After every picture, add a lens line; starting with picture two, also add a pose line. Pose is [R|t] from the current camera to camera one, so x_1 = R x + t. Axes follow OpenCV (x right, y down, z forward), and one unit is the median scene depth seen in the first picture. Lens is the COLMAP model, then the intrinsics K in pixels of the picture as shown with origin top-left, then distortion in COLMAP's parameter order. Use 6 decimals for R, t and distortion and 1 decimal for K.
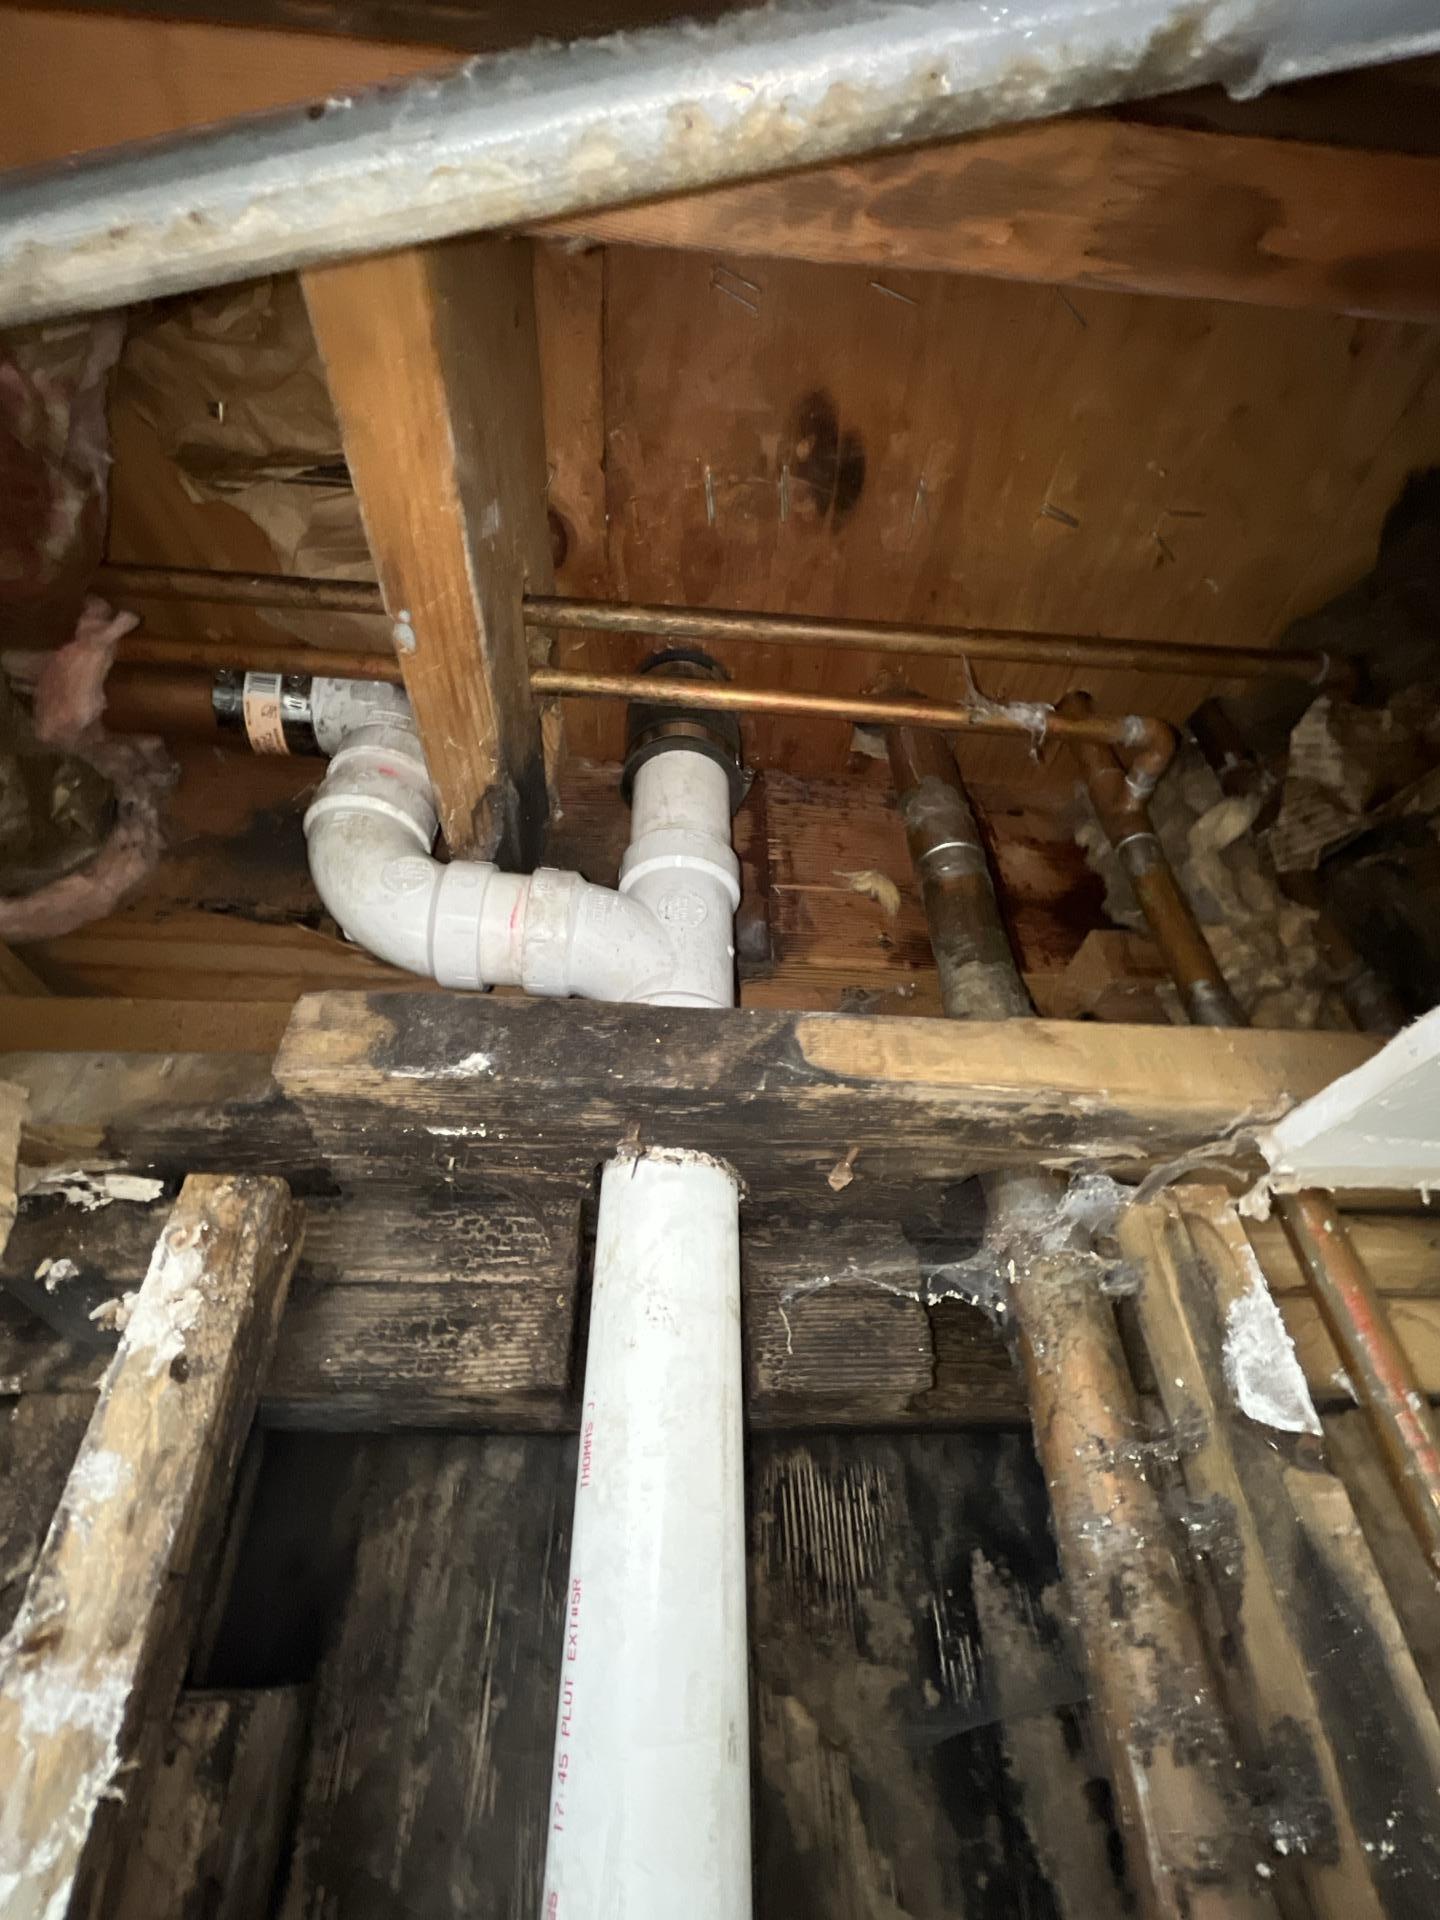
lens RADIAL K [[860.2, 0, 720.0], [0, 860.2, 960.0], [0, 0, 1]] dist [-0.001239, -0.000127]
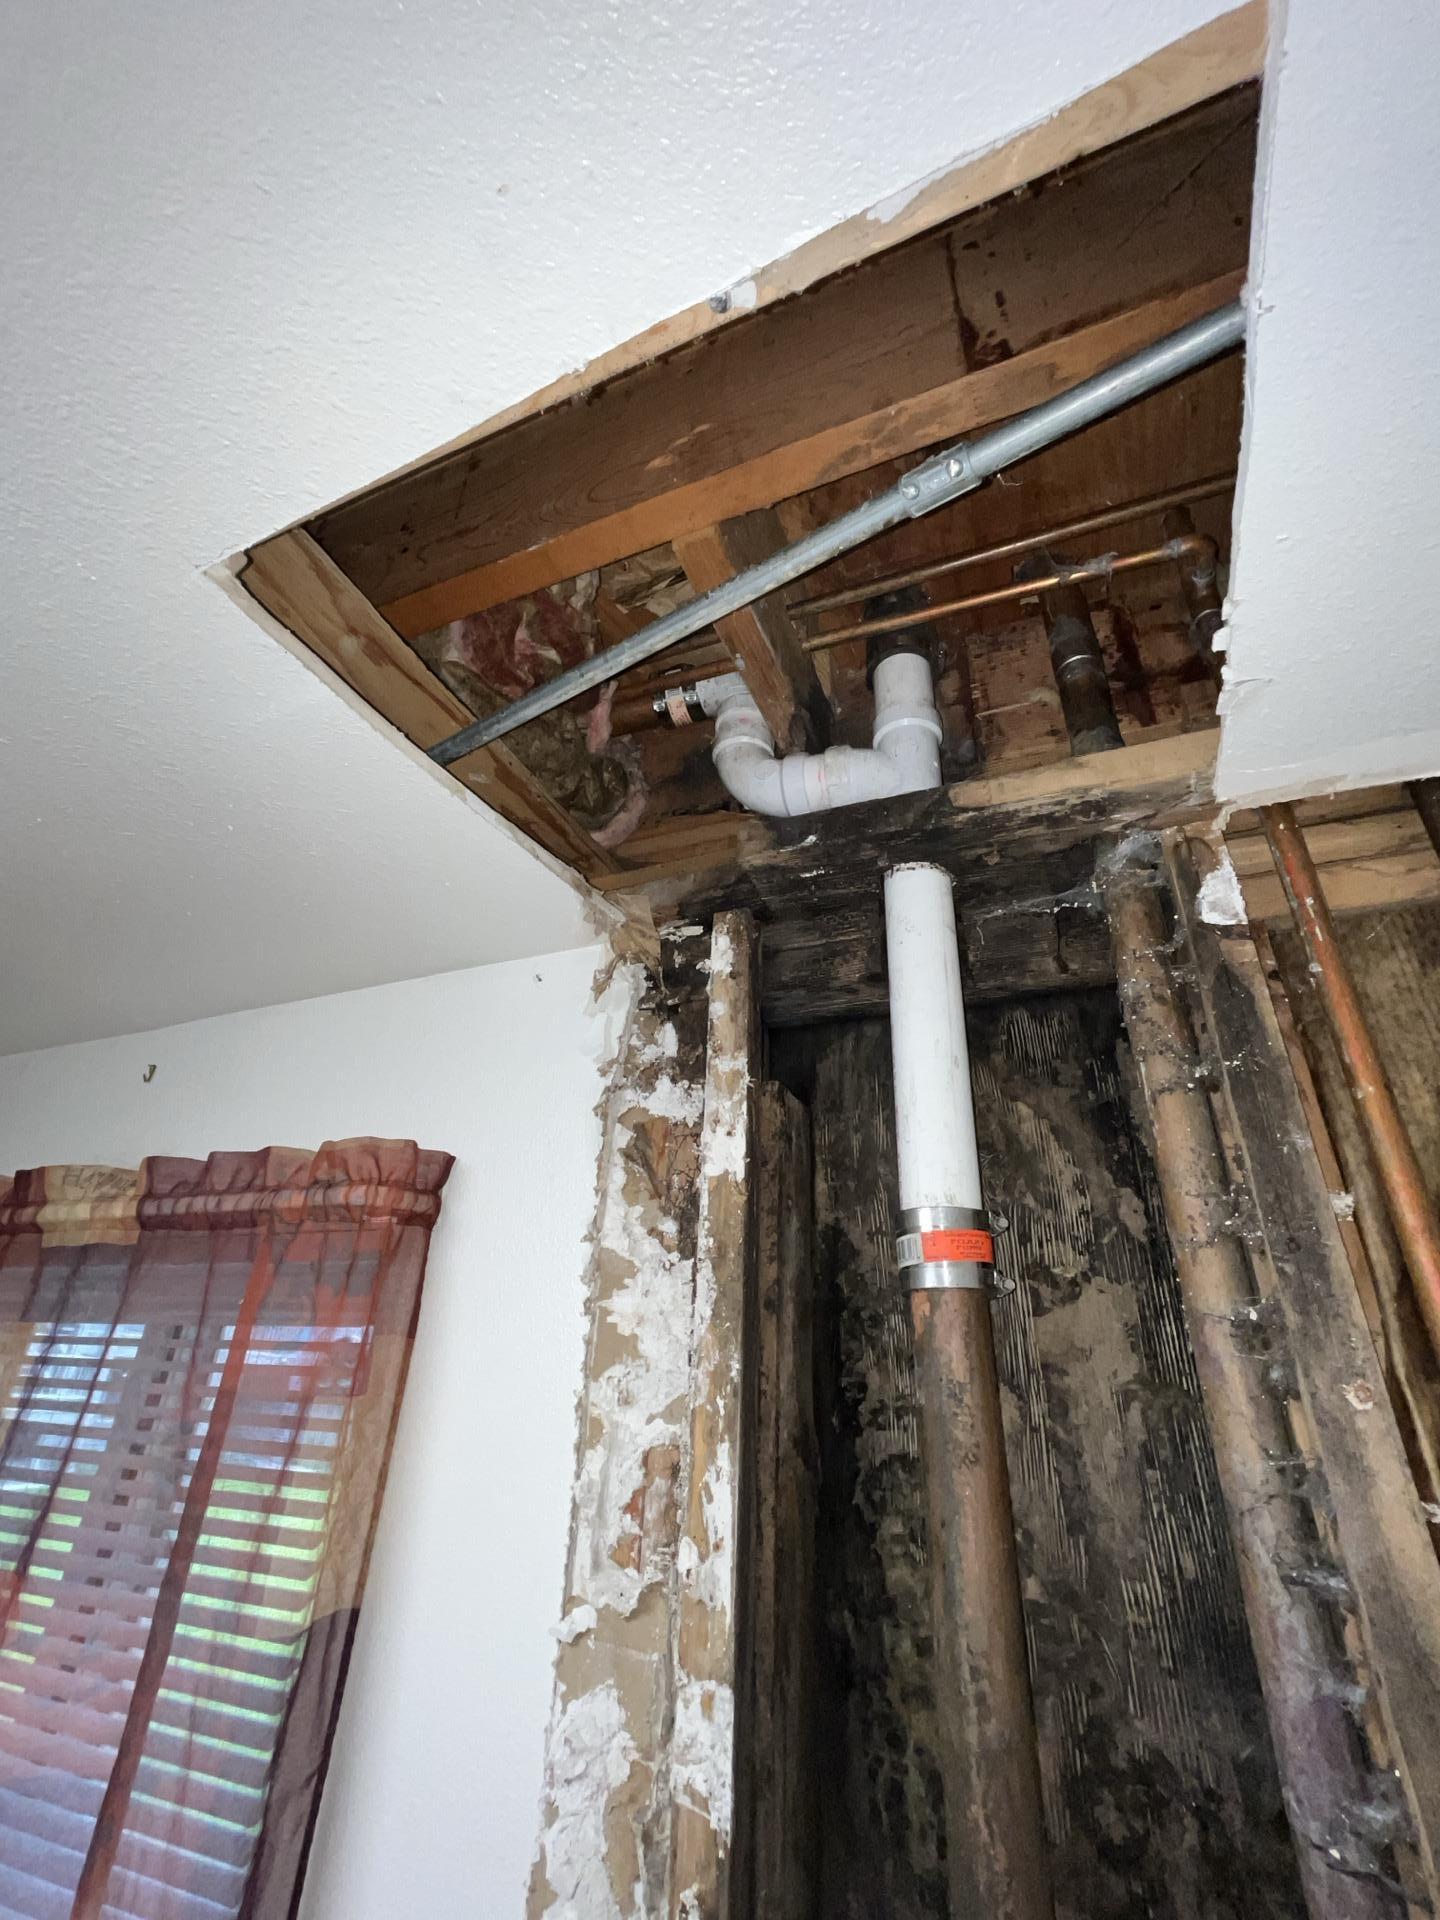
lens RADIAL K [[860.2, 0, 720.0], [0, 860.2, 960.0], [0, 0, 1]] dist [-0.001239, -0.000127]
pose [[0.887133, -0.173163, -0.427795, 0.391376], [0.239645, 0.965019, 0.106339, 0.108503], [0.394417, -0.196856, 0.897599, -1.126932]]
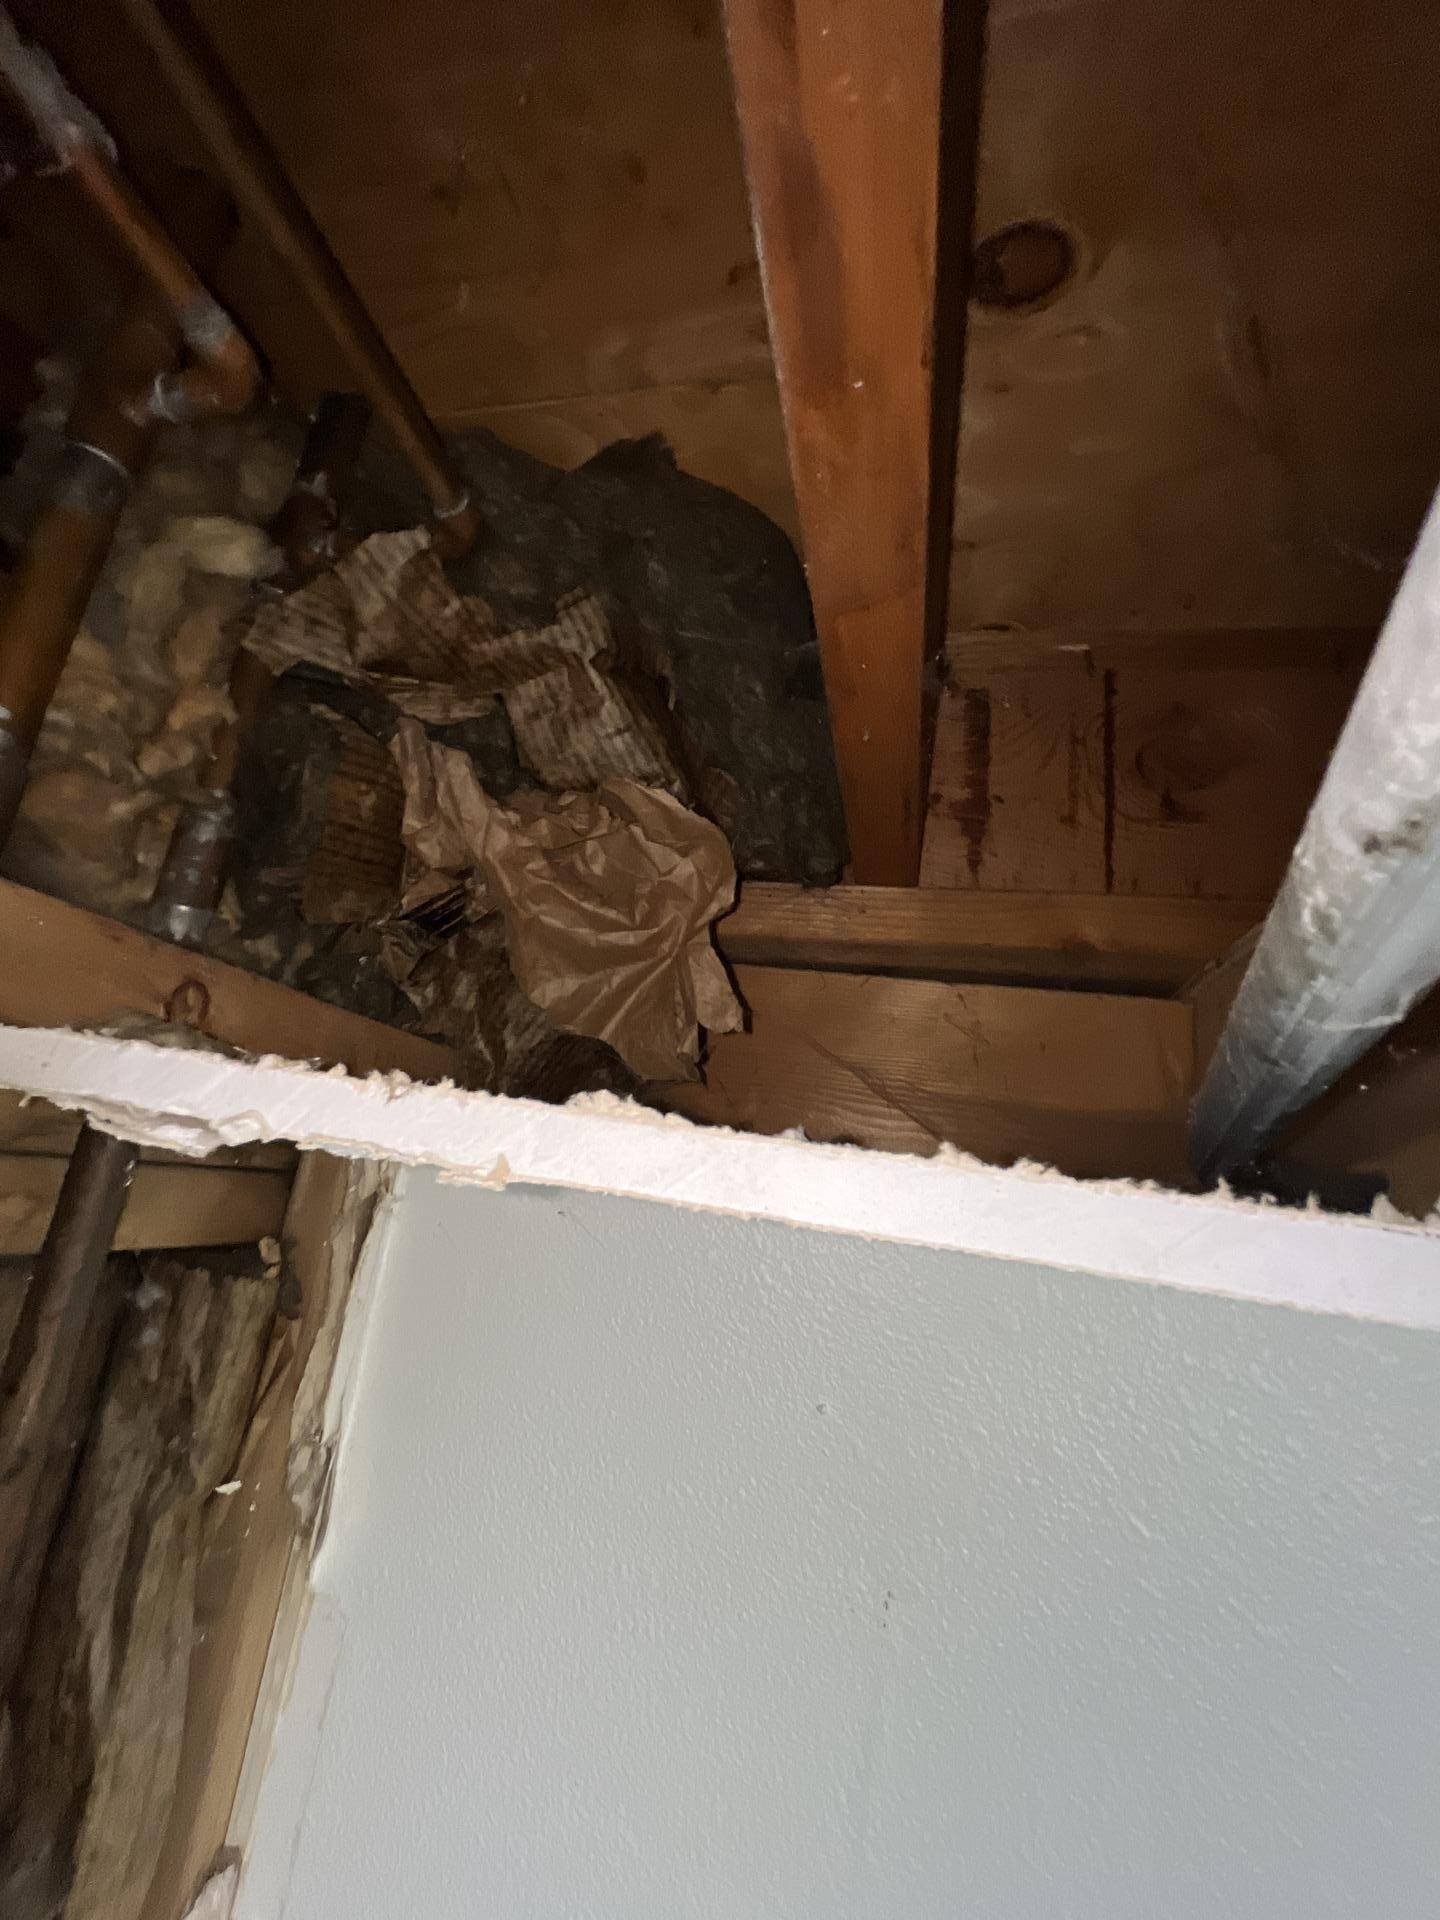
lens RADIAL K [[860.2, 0, 720.0], [0, 860.2, 960.0], [0, 0, 1]] dist [-0.001239, -0.000127]
pose [[0.285863, 0.318642, 0.903742, 0.233530], [-0.688330, 0.724418, -0.037689, -0.229897], [-0.666696, -0.611299, 0.426415, 0.298763]]
